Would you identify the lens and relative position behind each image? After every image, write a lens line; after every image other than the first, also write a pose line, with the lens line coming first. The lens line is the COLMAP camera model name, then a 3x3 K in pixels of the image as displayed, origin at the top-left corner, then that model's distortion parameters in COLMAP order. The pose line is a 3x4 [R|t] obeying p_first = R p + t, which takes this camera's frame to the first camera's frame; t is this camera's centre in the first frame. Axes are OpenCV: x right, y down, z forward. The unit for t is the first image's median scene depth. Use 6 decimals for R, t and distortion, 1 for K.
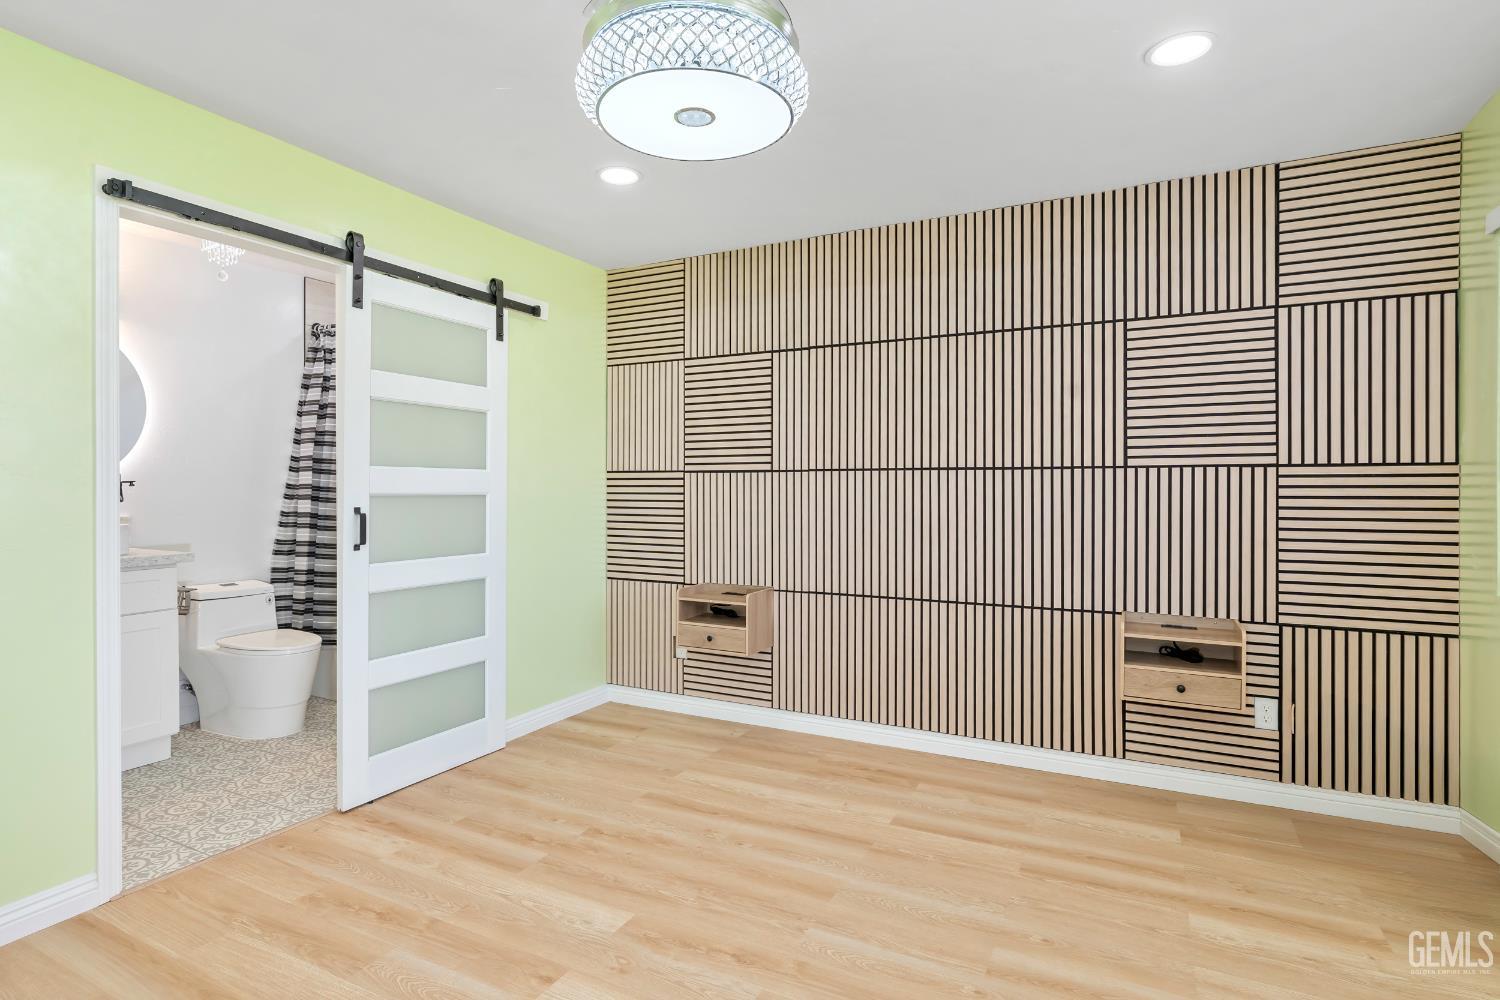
lens RADIAL K [[756.7, 0, 750.6], [0, 756.7, 487.7], [0, 0, 1]] dist [-0.004346, -0.000062]
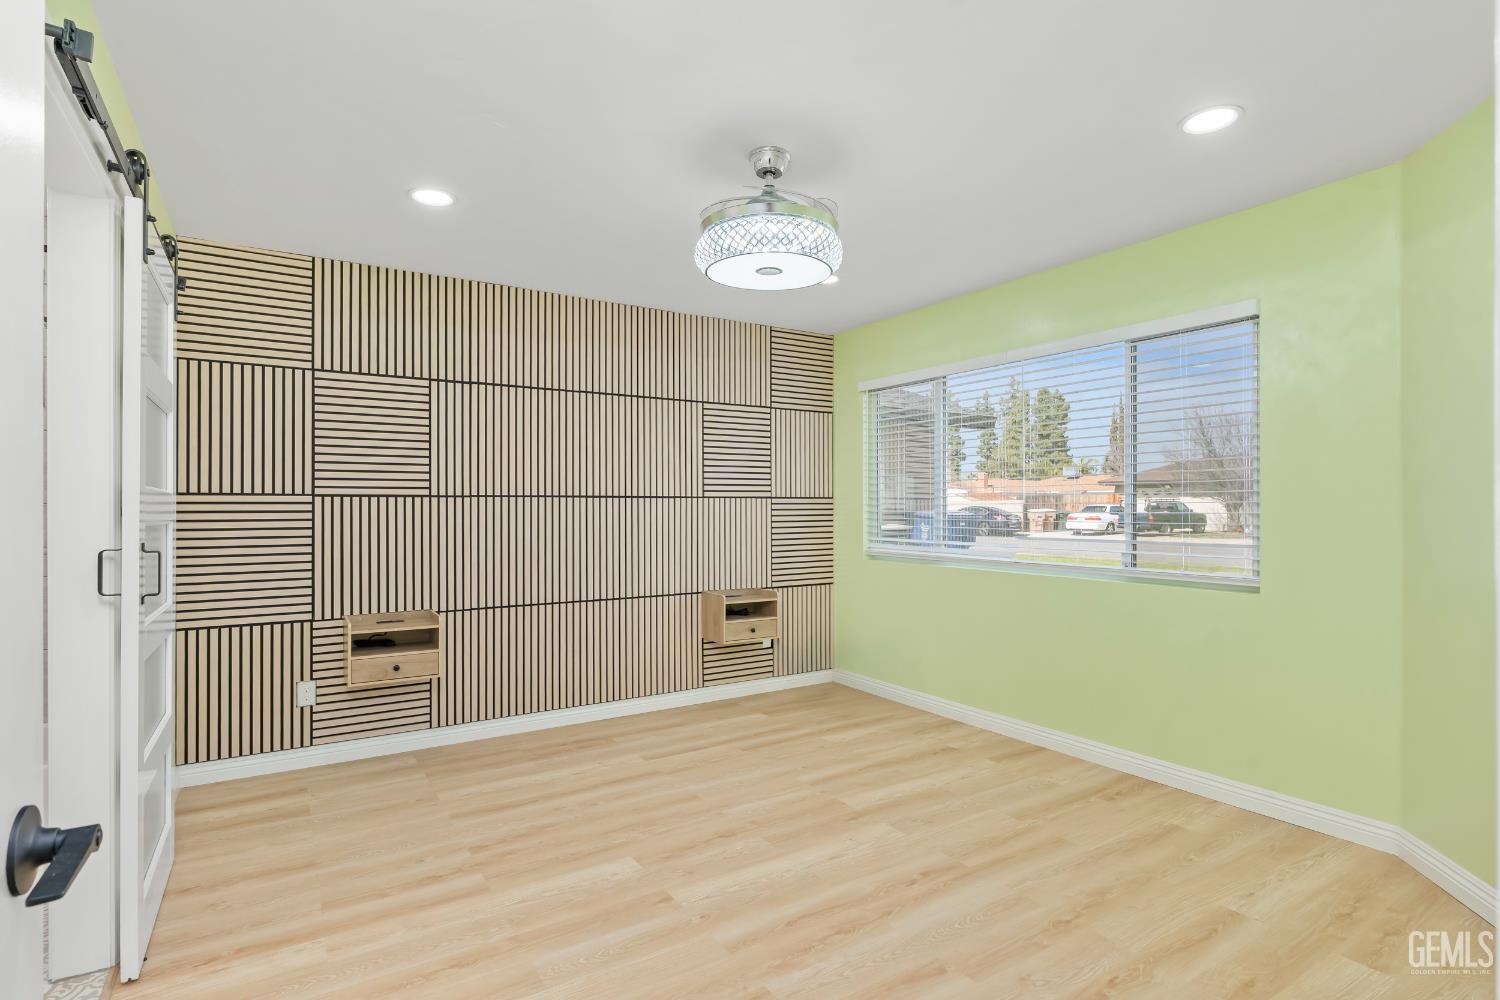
lens RADIAL K [[739.7, 0, 755.7], [0, 739.7, 510.8], [0, 0, 1]] dist [-0.001588, 0.000450]
pose [[0.508816, -0.004526, 0.860864, -0.652358], [0.005424, 0.999983, 0.002051, -0.002137], [-0.860858, 0.003626, 0.508832, 0.121788]]
